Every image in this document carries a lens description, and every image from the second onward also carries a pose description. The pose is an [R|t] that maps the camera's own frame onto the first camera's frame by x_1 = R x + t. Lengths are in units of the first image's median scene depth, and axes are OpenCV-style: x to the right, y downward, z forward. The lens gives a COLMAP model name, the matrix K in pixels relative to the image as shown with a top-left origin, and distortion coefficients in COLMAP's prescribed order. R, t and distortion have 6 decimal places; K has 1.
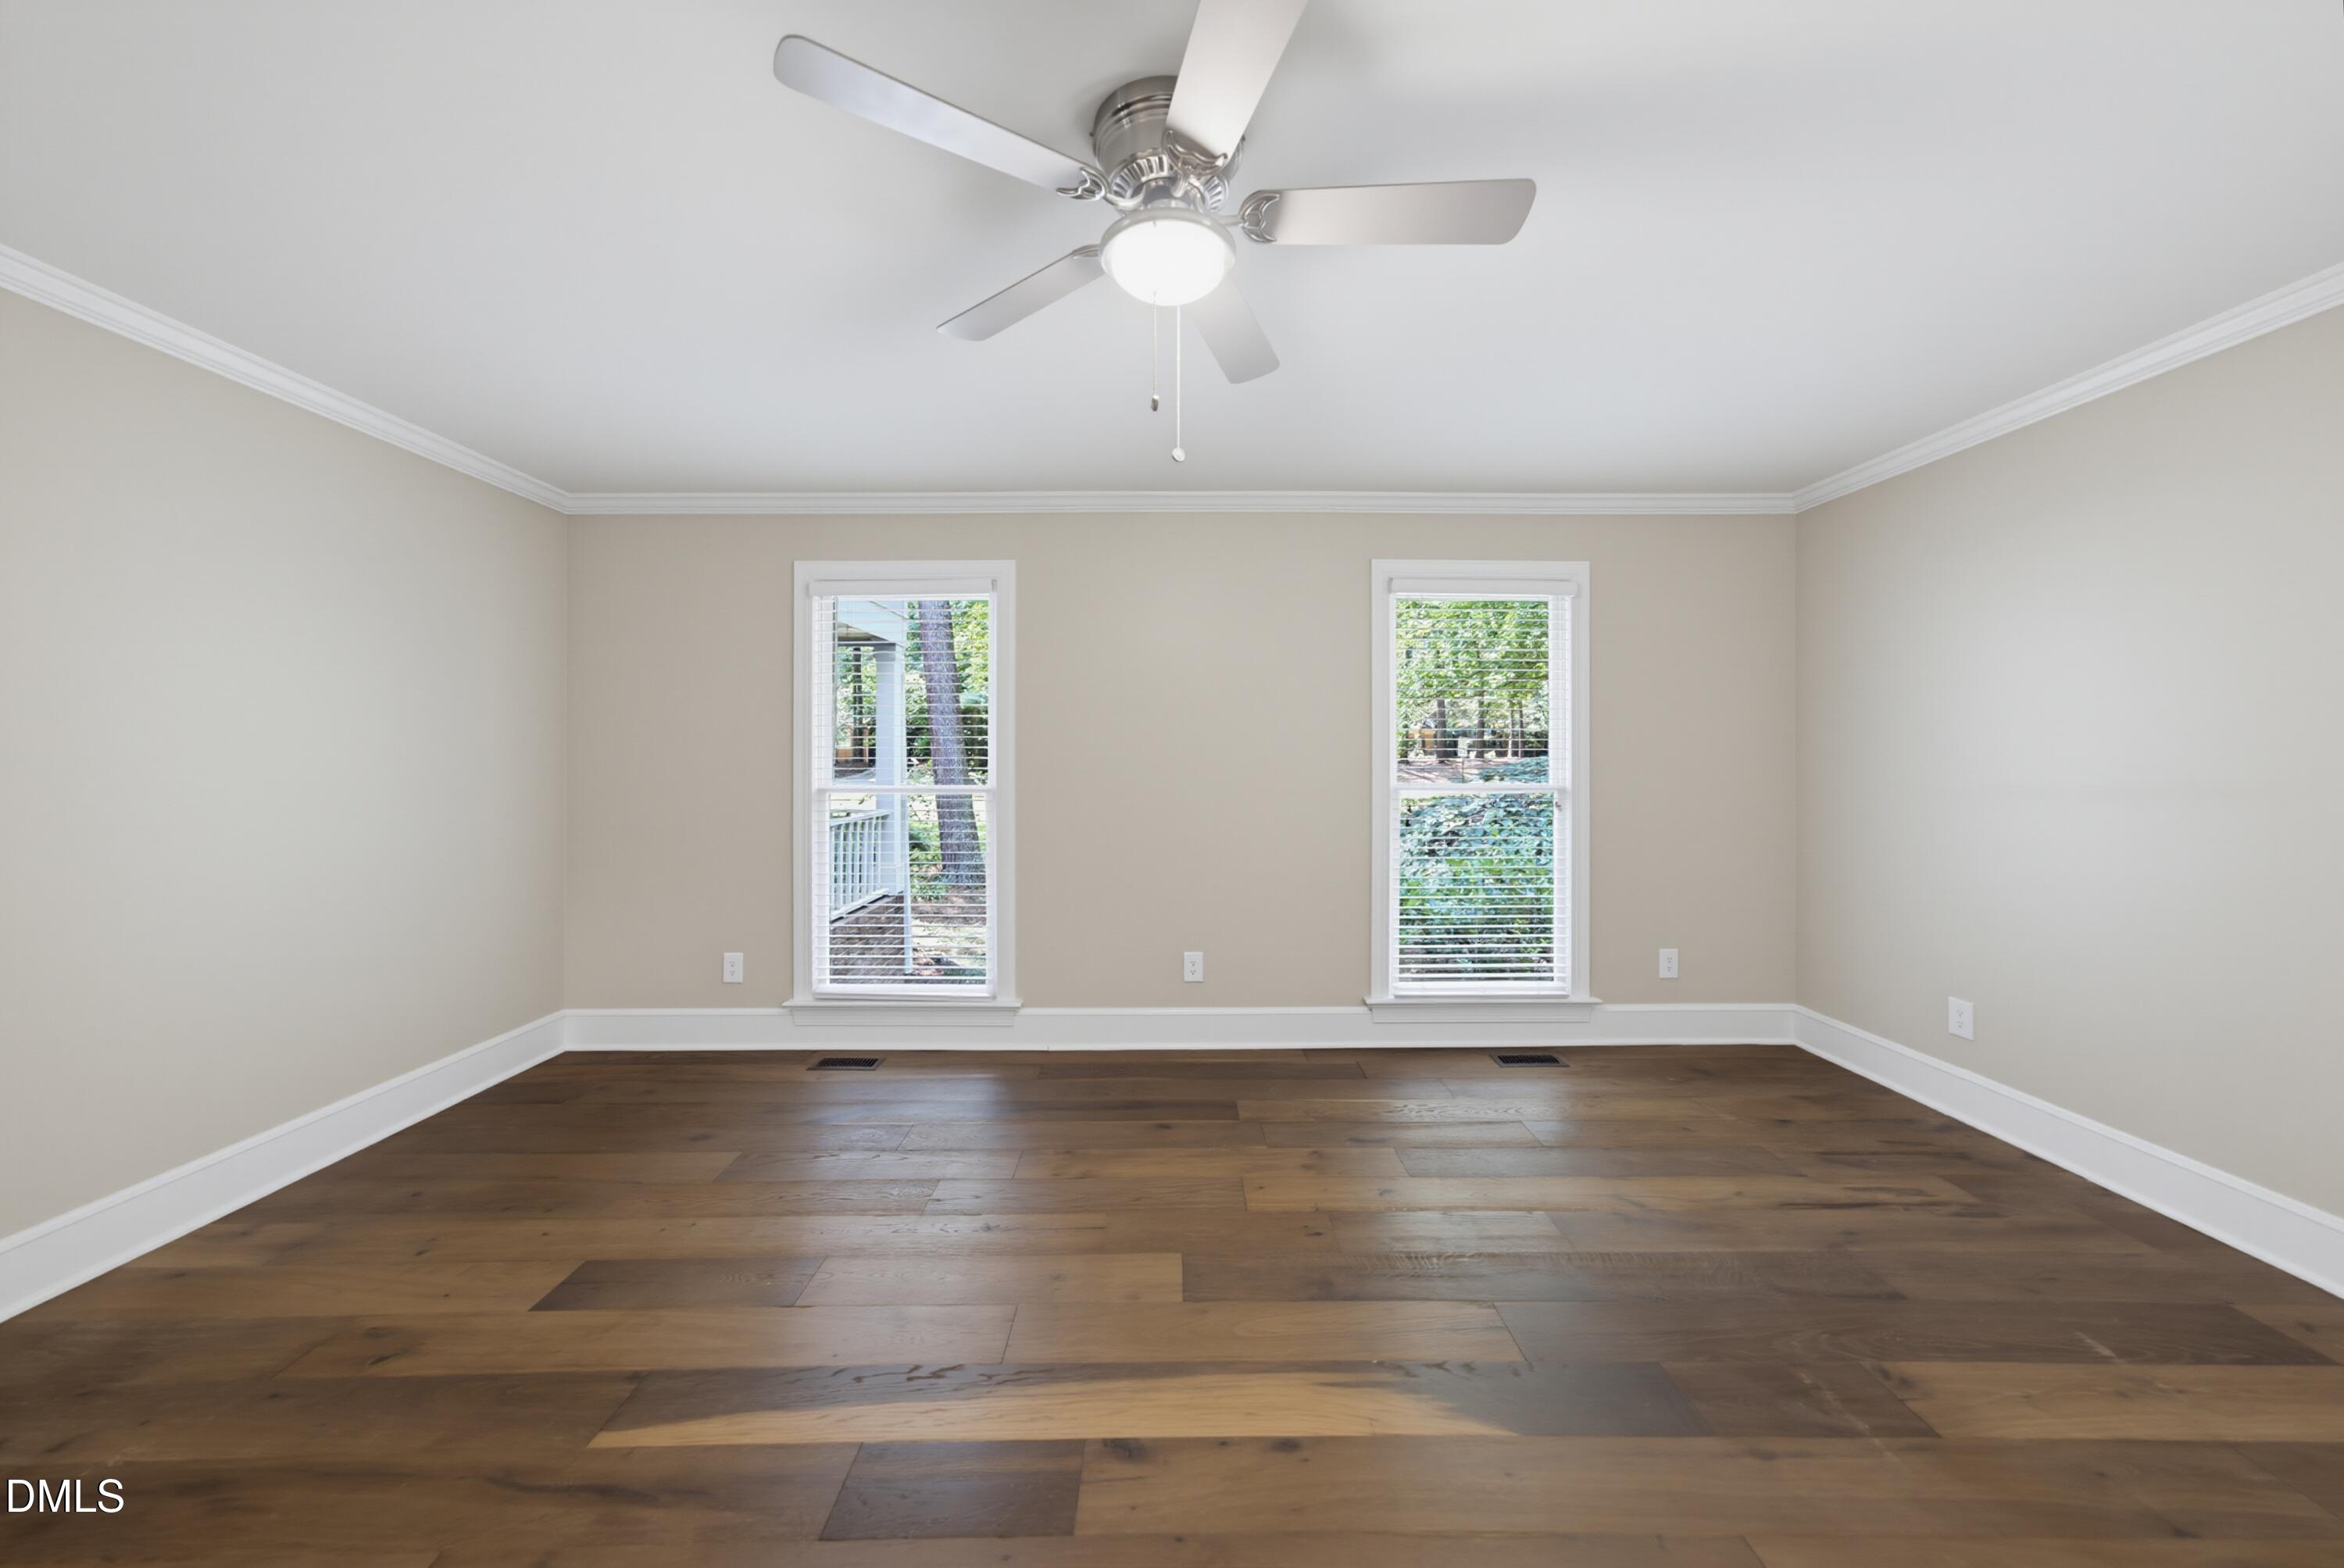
lens RADIAL K [[799.7, 0, 1173.9], [0, 799.7, 767.9], [0, 0, 1]] dist [-0.006017, 0.004557]
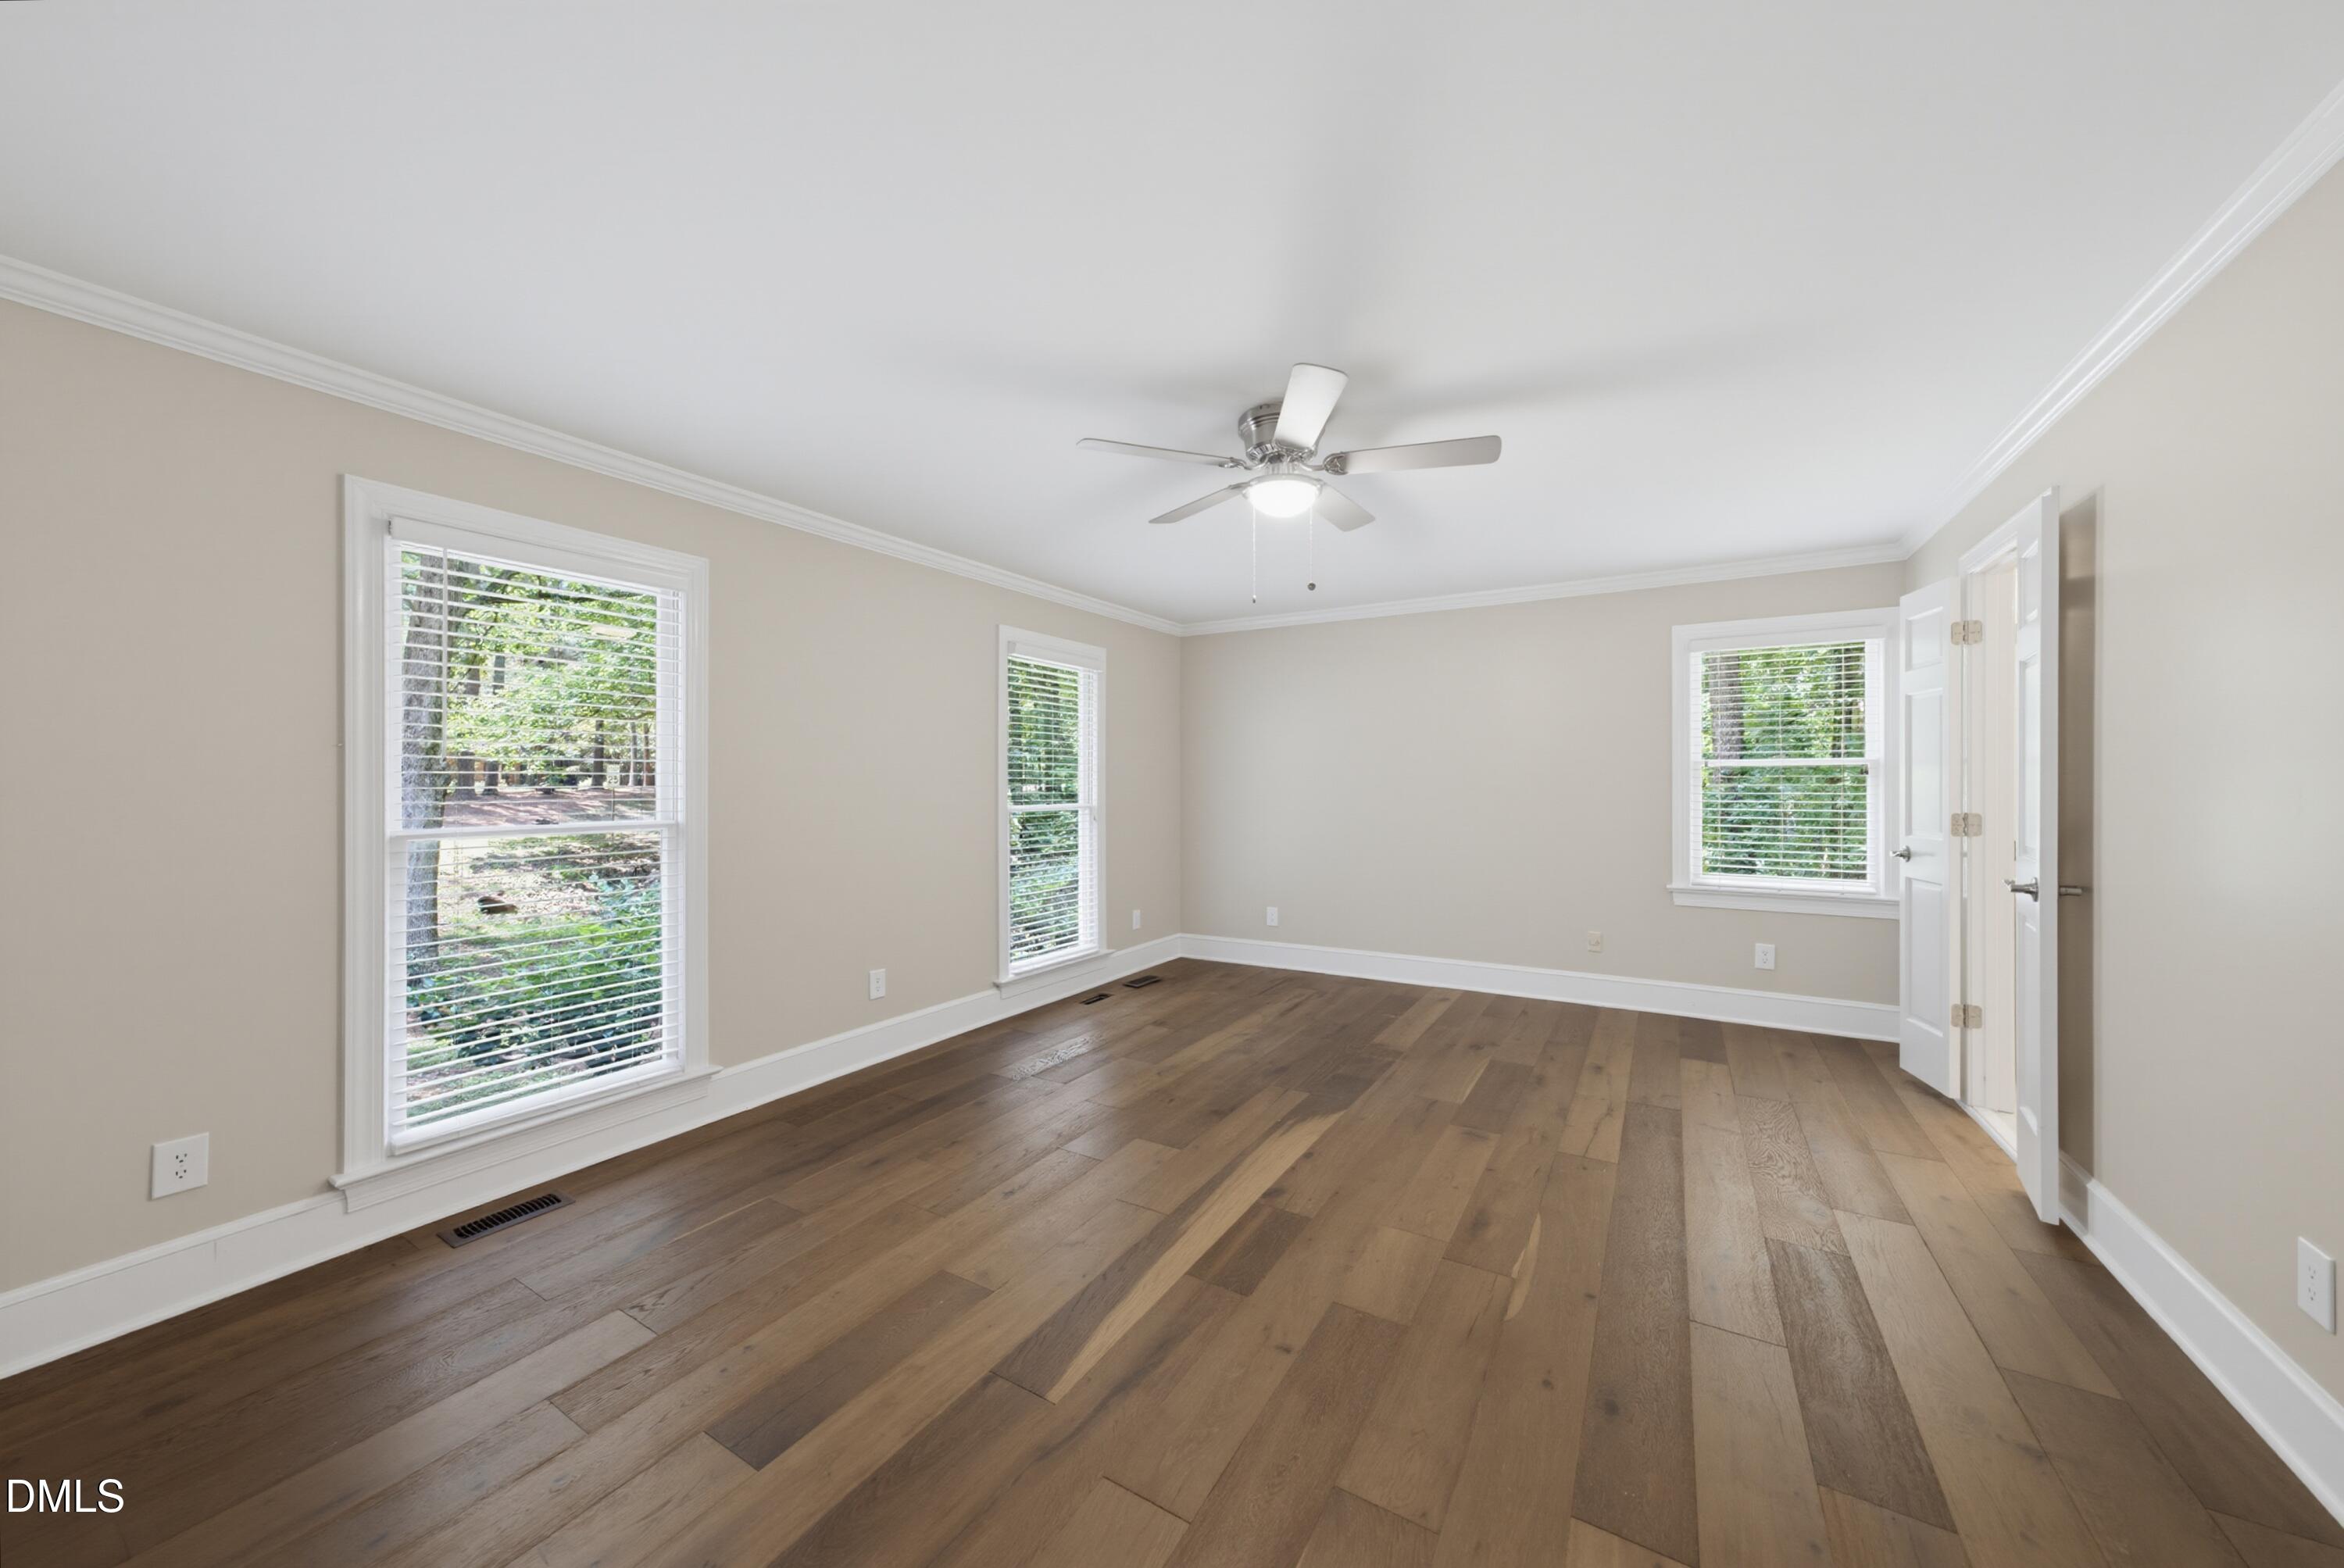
lens RADIAL K [[799.7, 0, 1176.9], [0, 799.7, 783.6], [0, 0, 1]] dist [-0.006017, 0.004557]
pose [[0.528613, 0.004805, 0.848849, -0.670407], [0.010336, 0.999873, -0.012096, 0.000318], [-0.848800, 0.015167, 0.528497, 0.107576]]
